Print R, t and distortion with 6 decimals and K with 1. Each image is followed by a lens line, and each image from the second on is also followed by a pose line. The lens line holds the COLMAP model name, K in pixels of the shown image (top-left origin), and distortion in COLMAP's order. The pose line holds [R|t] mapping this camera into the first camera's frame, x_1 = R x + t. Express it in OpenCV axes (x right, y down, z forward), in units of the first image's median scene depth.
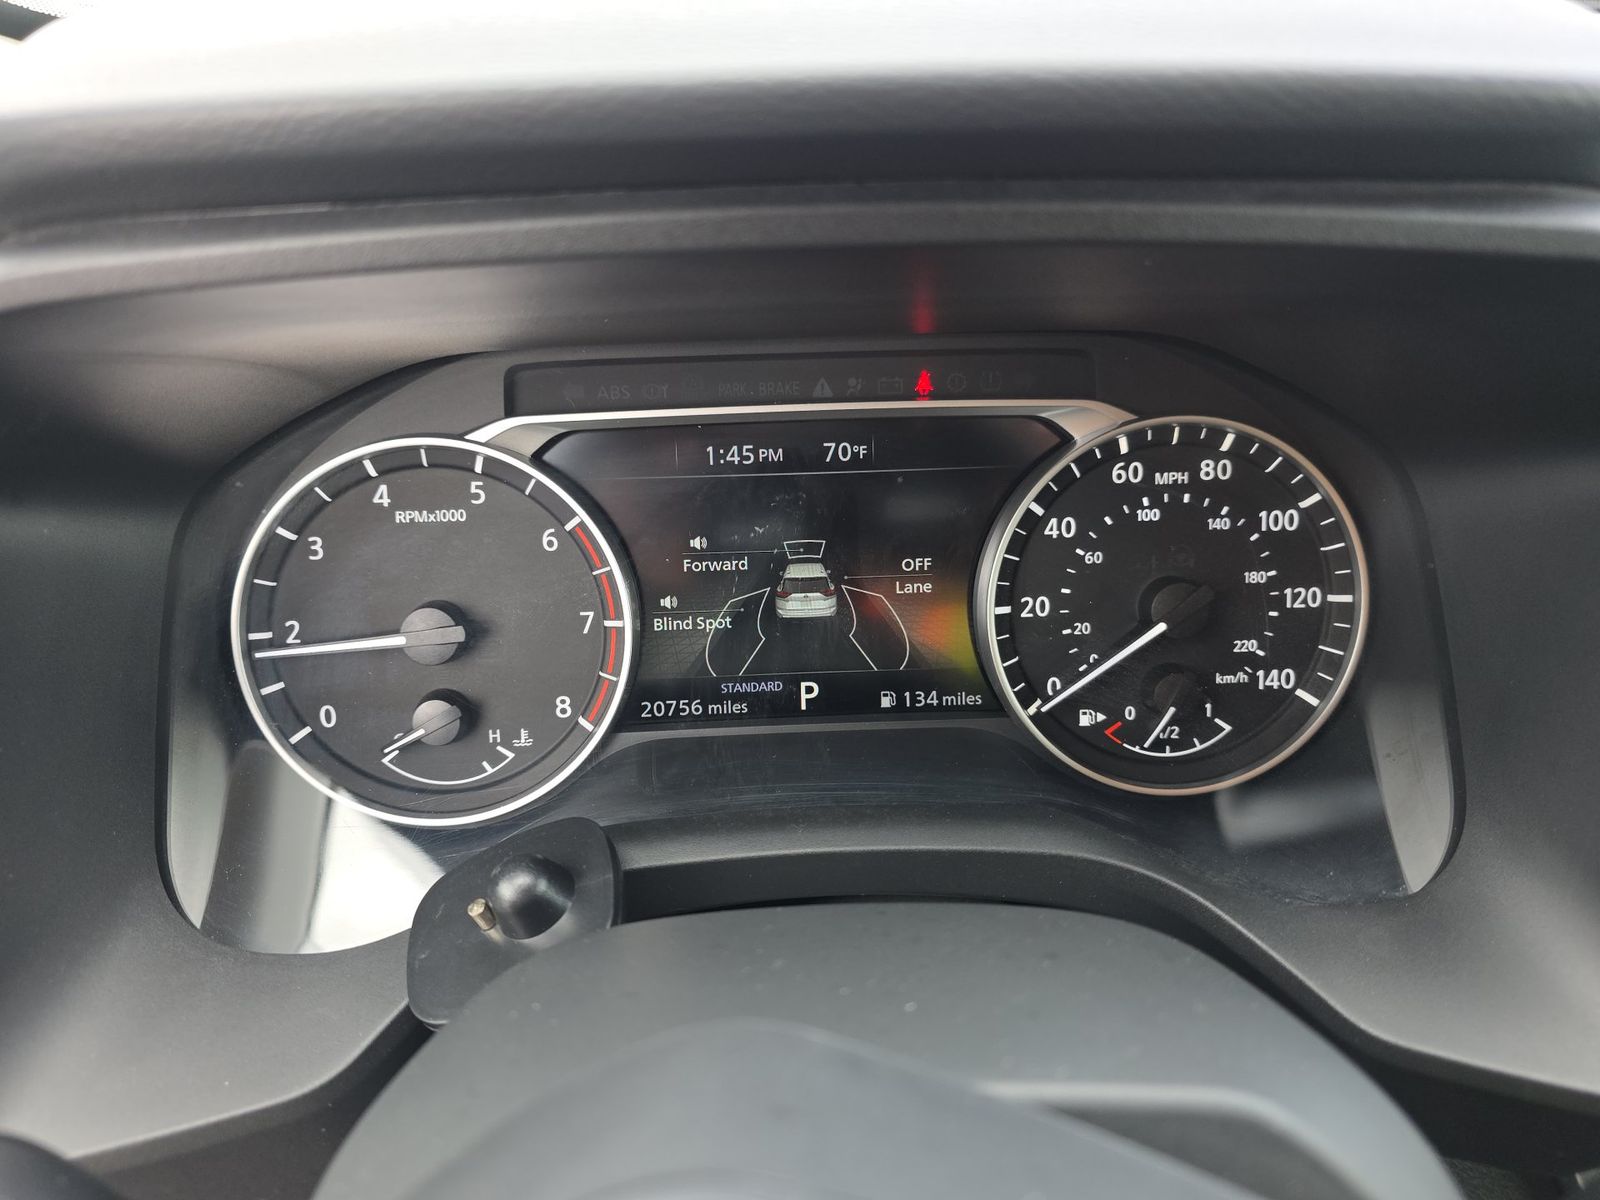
lens RADIAL K [[1062.6, 0, 800.6], [0, 1062.6, 599.0], [0, 0, 1]] dist [0.011070, -0.011956]
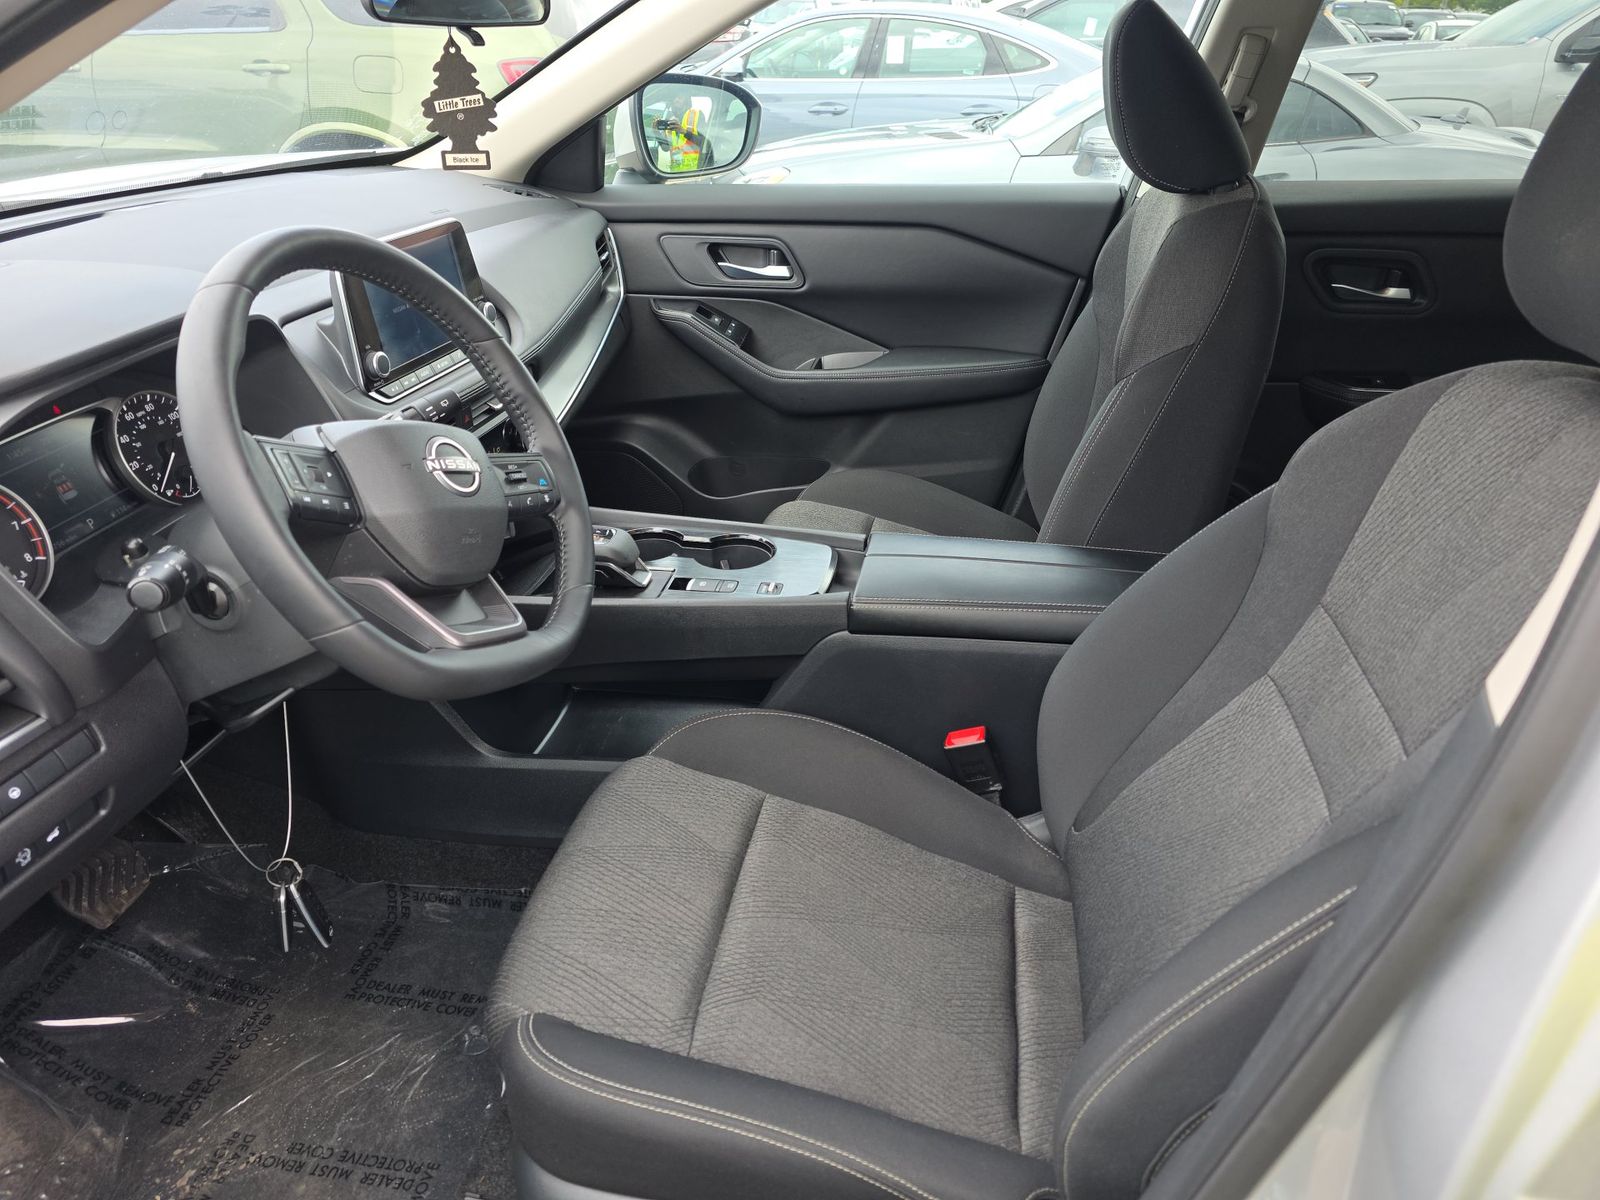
lens RADIAL K [[1062.6, 0, 802.2], [0, 1062.6, 601.2], [0, 0, 1]] dist [0.011070, -0.011956]
pose [[0.188352, -0.443581, 0.876219, -2.249296], [0.468682, 0.824637, 0.316720, 0.256945], [-0.863053, 0.351013, 0.363220, -1.600018]]
